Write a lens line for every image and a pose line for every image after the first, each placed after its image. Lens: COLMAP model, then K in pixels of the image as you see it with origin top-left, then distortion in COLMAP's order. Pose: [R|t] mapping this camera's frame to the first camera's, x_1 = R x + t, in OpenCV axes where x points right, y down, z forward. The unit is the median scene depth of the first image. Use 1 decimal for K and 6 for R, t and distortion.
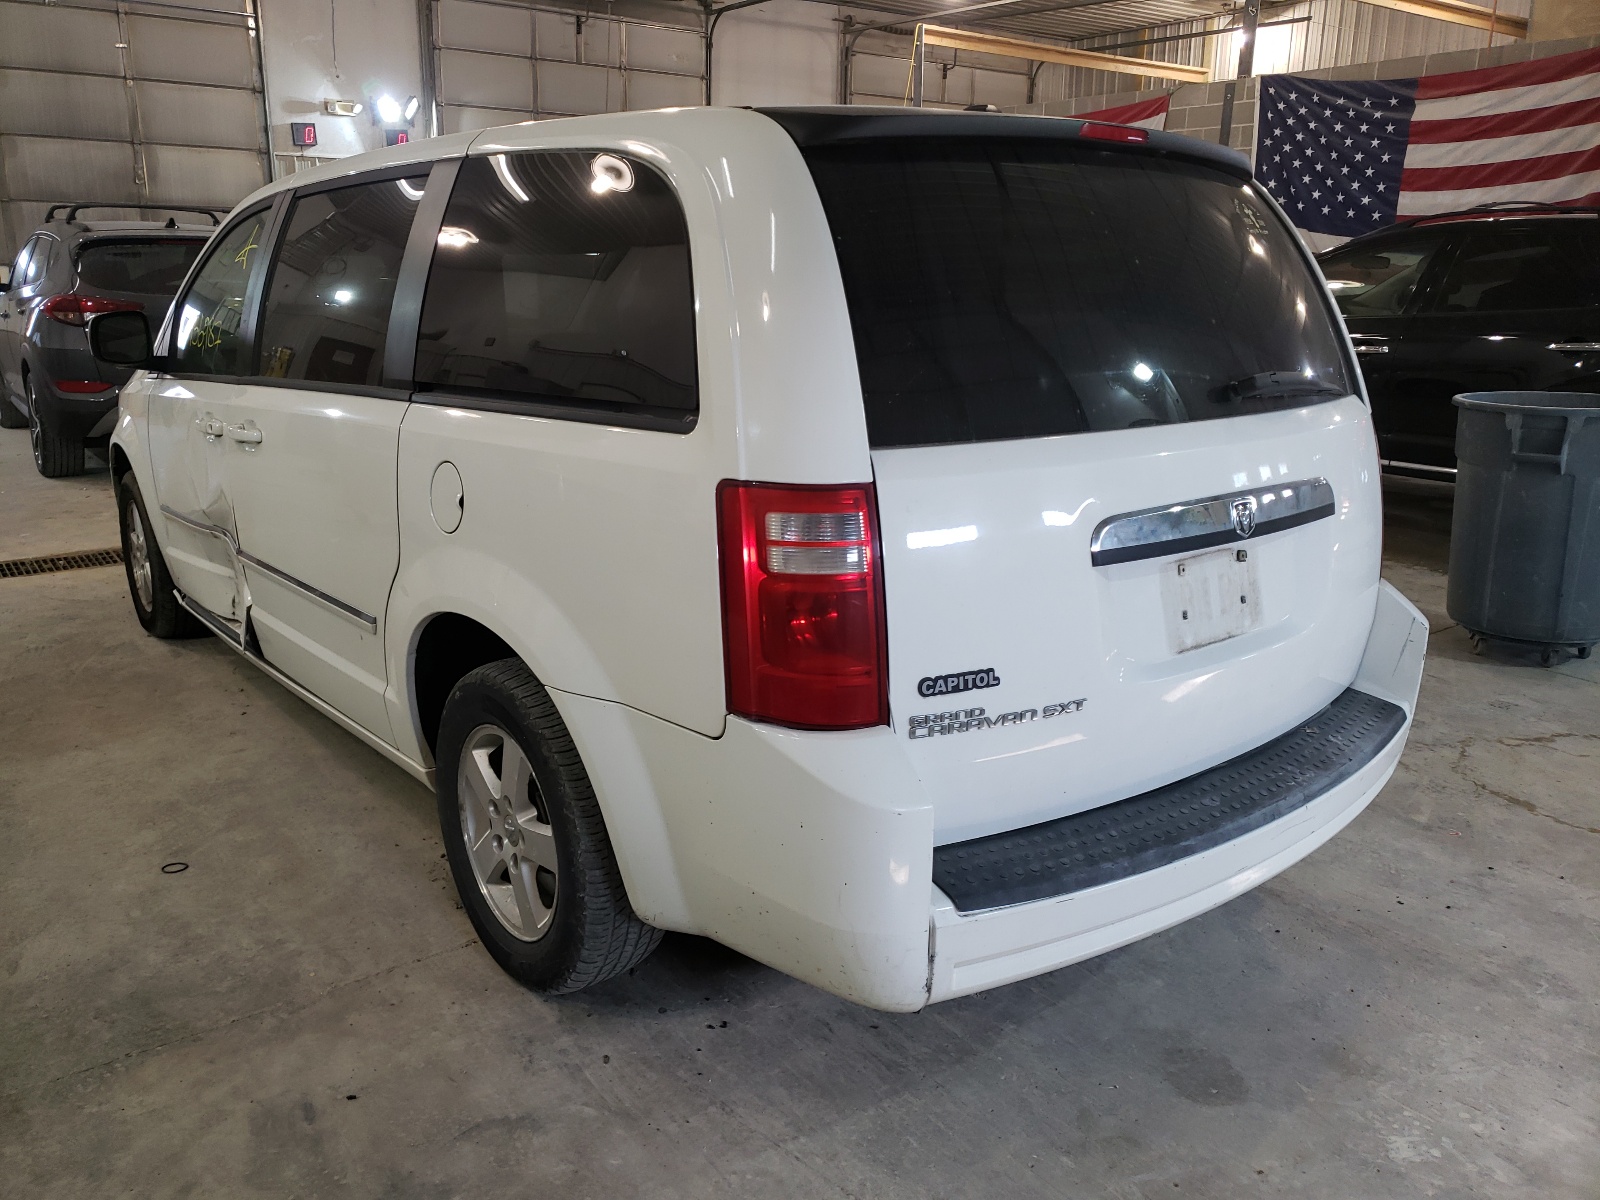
lens RADIAL K [[1228.0, 0, 803.0], [0, 1228.0, 603.4], [0, 0, 1]] dist [0.050803, -0.035530]
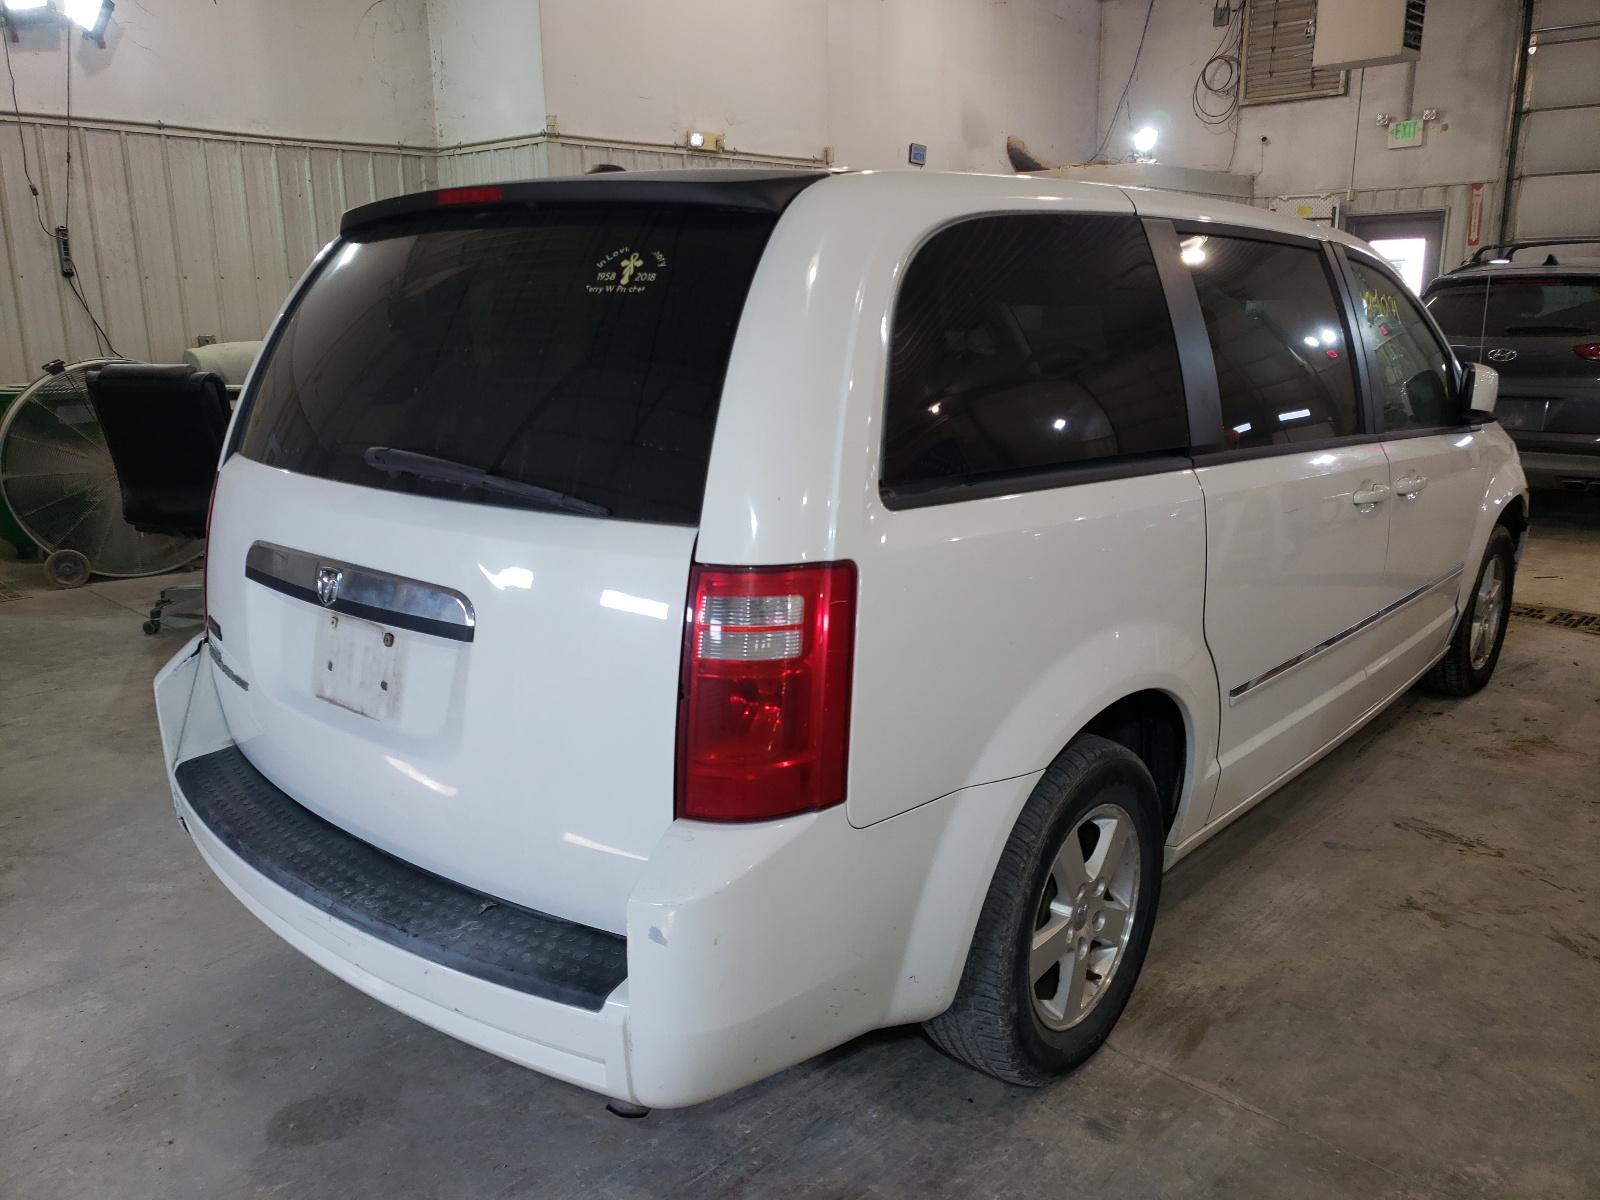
lens RADIAL K [[1228.0, 0, 799.1], [0, 1228.0, 590.3], [0, 0, 1]] dist [0.050803, -0.035530]
pose [[0.162437, 0.218851, -0.962143, 1.304908], [-0.249762, 0.952457, 0.174481, -0.317263], [0.954585, 0.211965, 0.209375, 1.097684]]
